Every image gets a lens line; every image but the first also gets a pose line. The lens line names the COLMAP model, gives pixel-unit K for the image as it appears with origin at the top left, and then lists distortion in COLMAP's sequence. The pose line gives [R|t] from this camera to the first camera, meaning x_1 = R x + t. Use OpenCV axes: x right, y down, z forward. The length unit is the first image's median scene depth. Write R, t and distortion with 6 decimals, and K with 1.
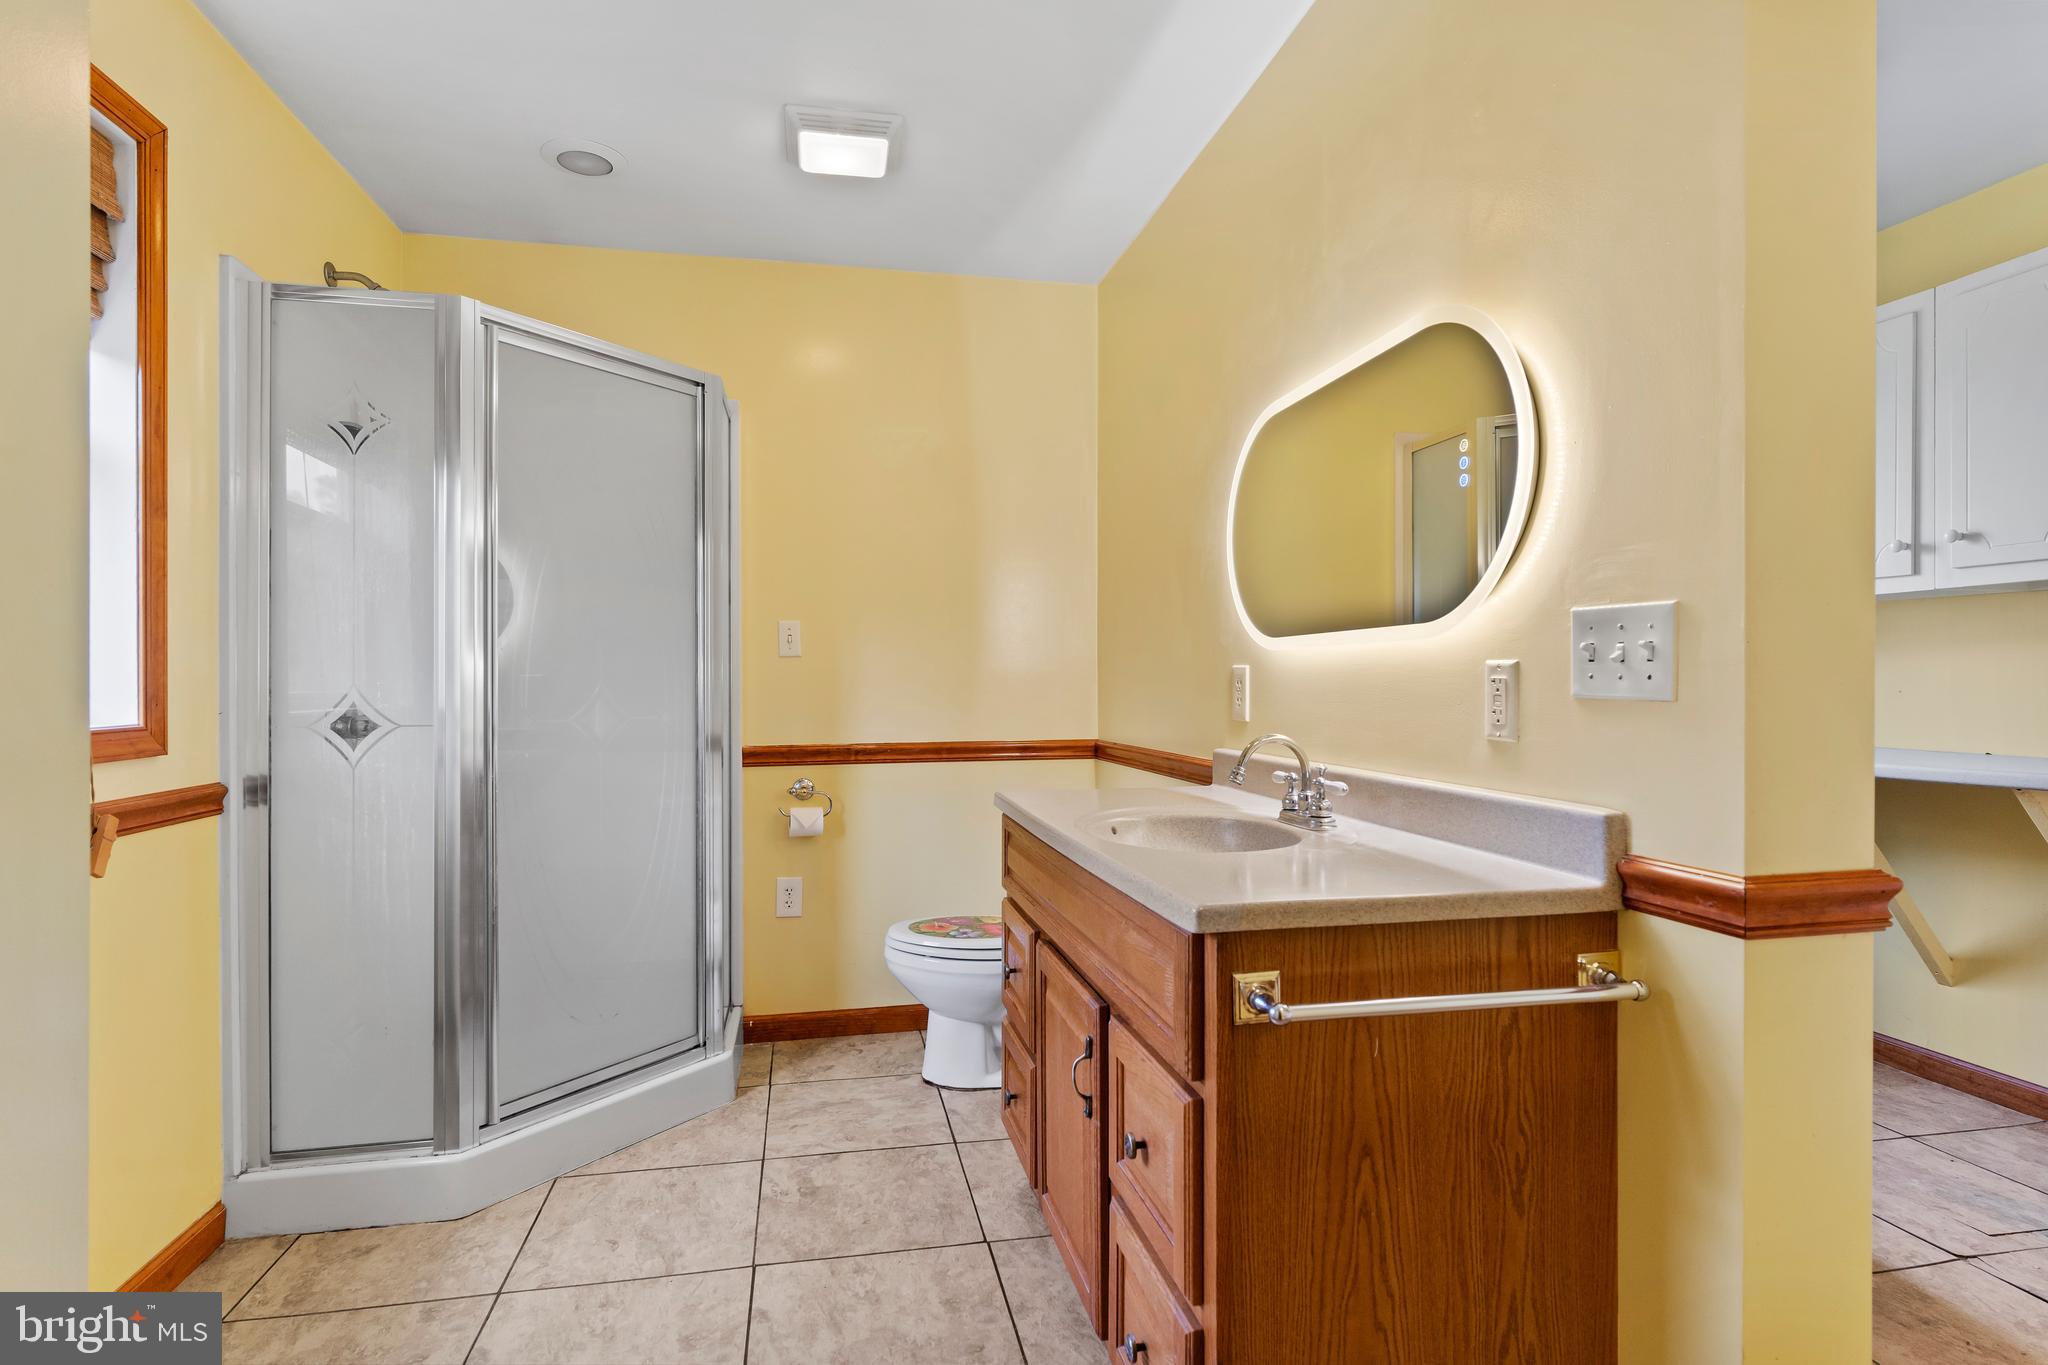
lens RADIAL K [[1056.1, 0, 1021.8], [0, 1056.1, 681.0], [0, 0, 1]] dist [-0.010714, 0.006403]
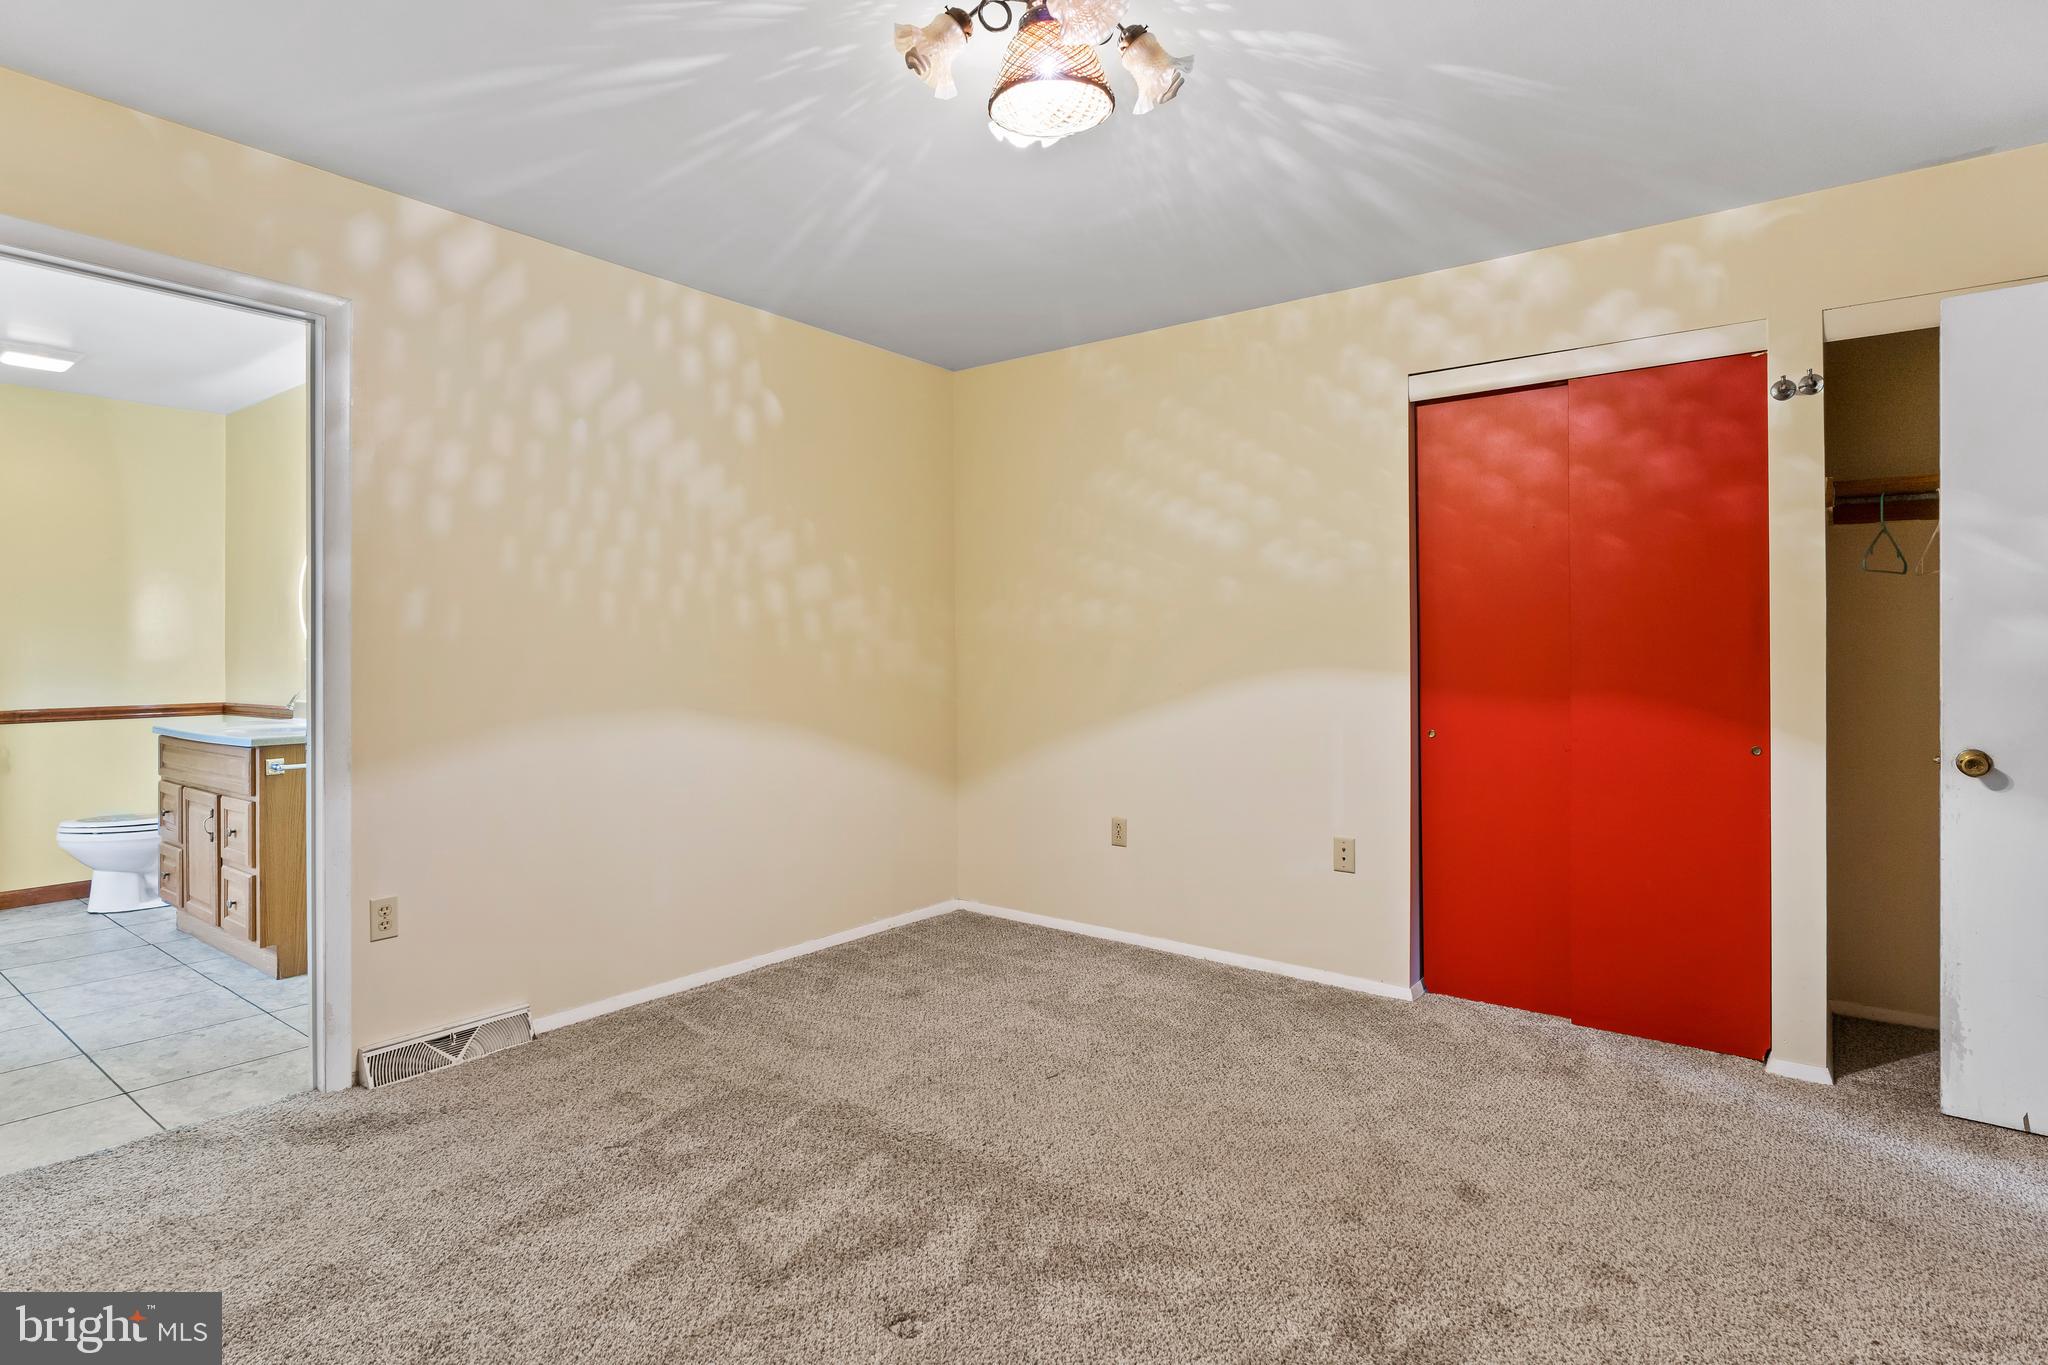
lens RADIAL K [[1056.1, 0, 1012.8], [0, 1056.1, 648.8], [0, 0, 1]] dist [-0.010714, 0.006403]
pose [[0.765162, -0.000015, 0.643838, -0.067774], [0.004962, 0.999970, -0.005874, -0.016153], [-0.643819, 0.007689, 0.765139, -1.634030]]
